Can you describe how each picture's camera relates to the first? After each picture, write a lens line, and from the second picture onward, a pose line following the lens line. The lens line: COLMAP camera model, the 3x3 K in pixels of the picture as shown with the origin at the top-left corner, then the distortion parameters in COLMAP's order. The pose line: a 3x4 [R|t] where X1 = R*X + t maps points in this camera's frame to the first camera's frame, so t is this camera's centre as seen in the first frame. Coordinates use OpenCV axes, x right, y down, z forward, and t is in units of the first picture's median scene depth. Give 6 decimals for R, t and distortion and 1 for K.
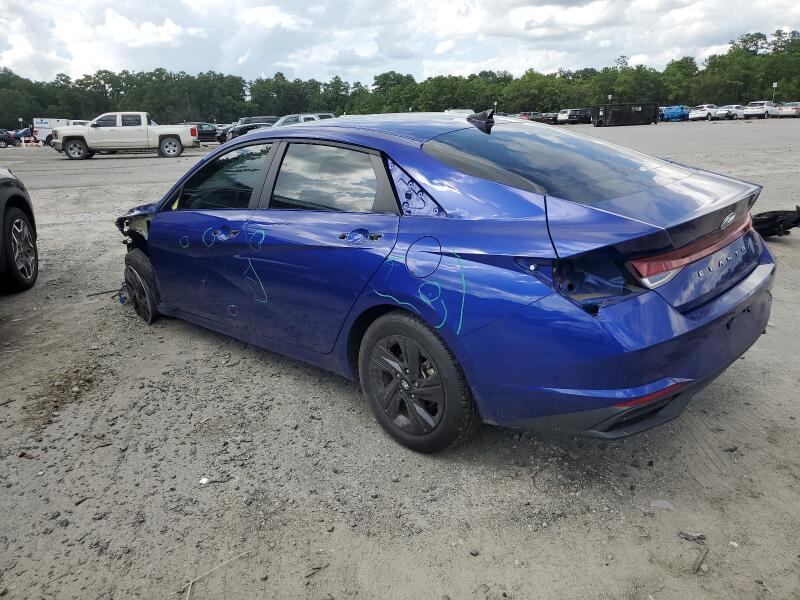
lens RADIAL K [[621.0, 0, 401.5], [0, 621.0, 297.5], [0, 0, 1]] dist [0.005617, 0.013286]
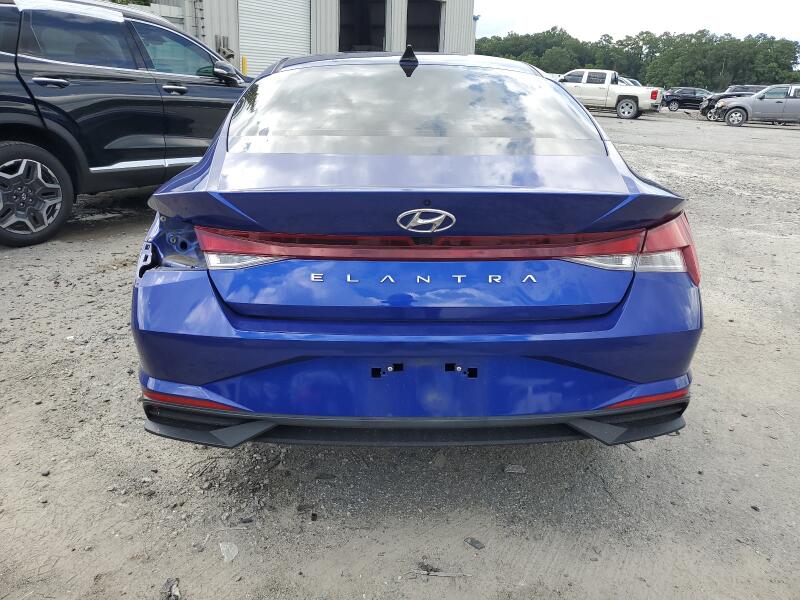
lens RADIAL K [[621.0, 0, 401.5], [0, 621.0, 297.5], [0, 0, 1]] dist [0.005617, 0.013286]
pose [[0.719056, 0.292482, -0.630407, 0.080855], [-0.258549, 0.954596, 0.147986, -0.011610], [0.645067, 0.056581, 0.762028, 0.044113]]
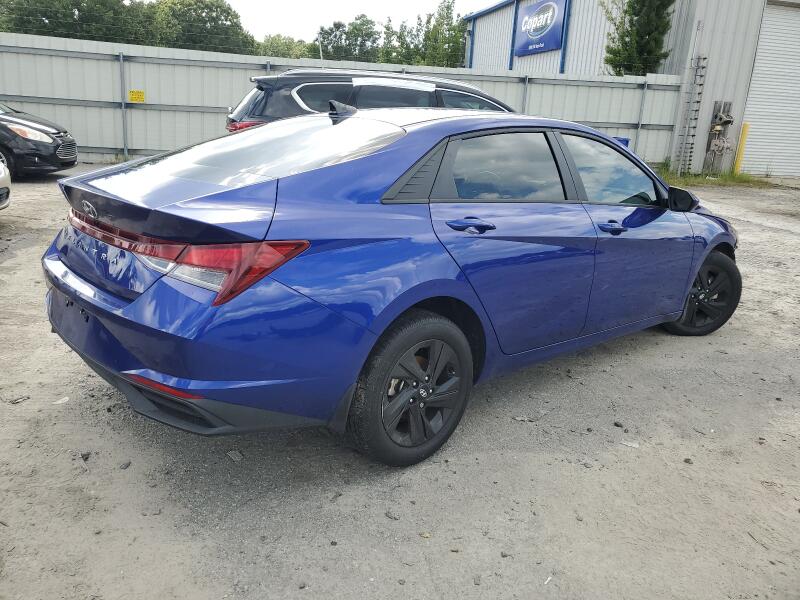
lens RADIAL K [[621.0, 0, 401.5], [0, 621.0, 297.5], [0, 0, 1]] dist [0.005617, 0.013286]
pose [[-0.070056, 0.312509, -0.947328, 0.125167], [-0.331855, 0.888270, 0.317568, -0.040293], [0.940725, 0.336623, 0.041479, 0.126954]]
